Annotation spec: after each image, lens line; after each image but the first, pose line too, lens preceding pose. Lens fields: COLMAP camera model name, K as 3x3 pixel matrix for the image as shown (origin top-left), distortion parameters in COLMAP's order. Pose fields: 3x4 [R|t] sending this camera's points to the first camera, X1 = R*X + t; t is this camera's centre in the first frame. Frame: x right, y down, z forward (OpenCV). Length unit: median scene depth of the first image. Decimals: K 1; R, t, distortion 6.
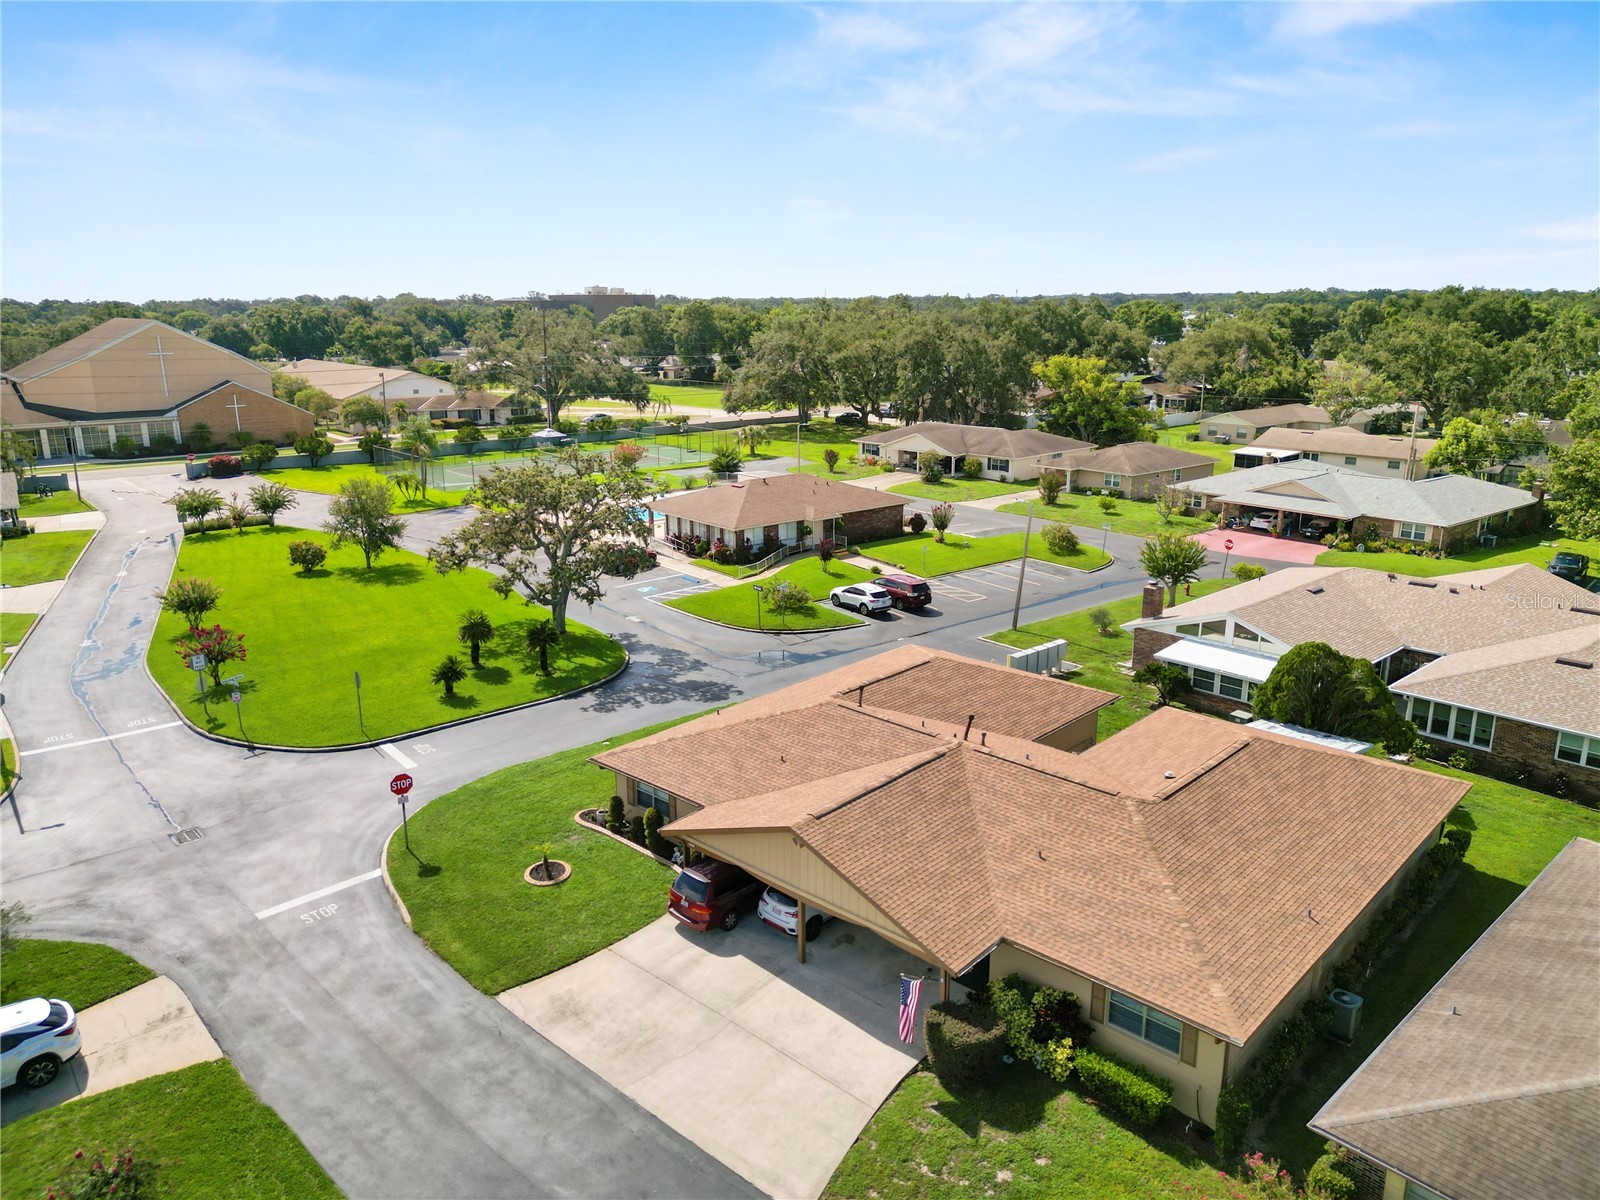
lens RADIAL K [[1121.3, 0, 809.8], [0, 1121.3, 607.3], [0, 0, 1]] dist [0.064716, -0.063023]
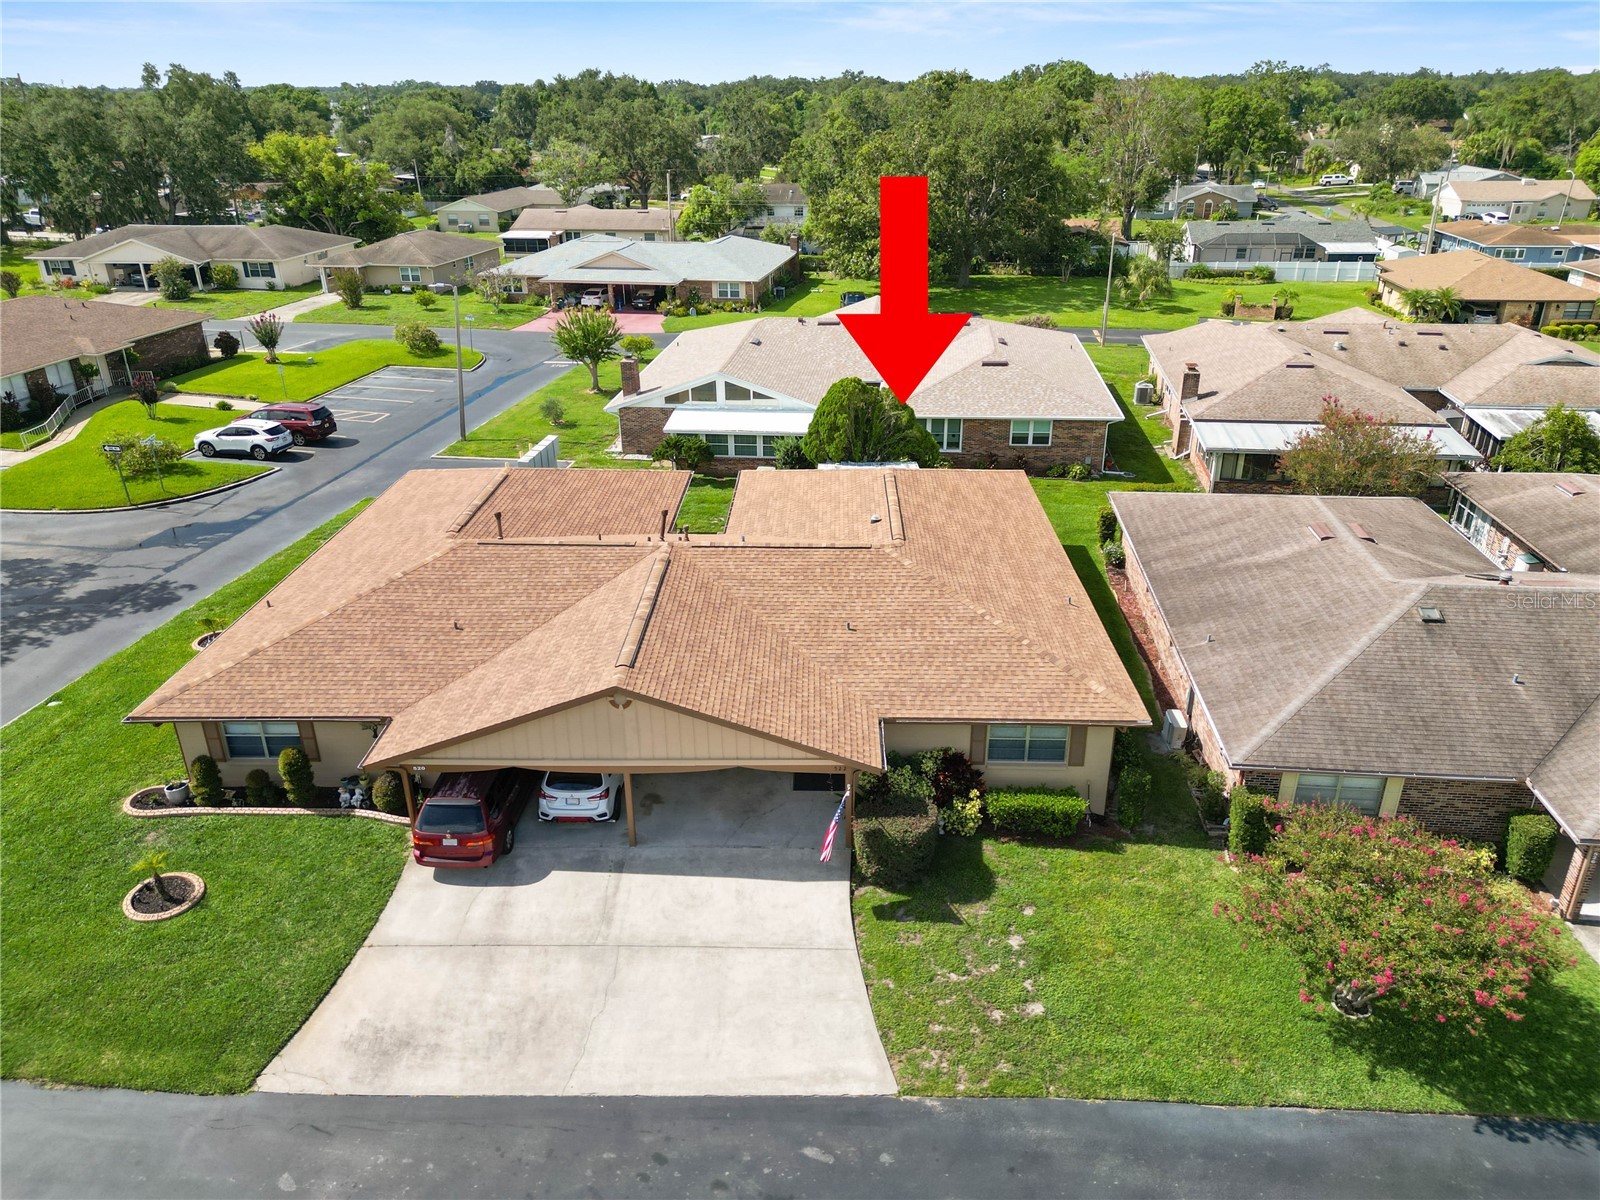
lens RADIAL K [[1121.3, 0, 792.9], [0, 1121.3, 595.8], [0, 0, 1]] dist [0.064716, -0.063023]
pose [[0.752178, -0.270367, 0.600941, -0.152353], [0.179346, 0.961522, 0.208113, -0.000003], [-0.634085, -0.048762, 0.771725, 0.139718]]
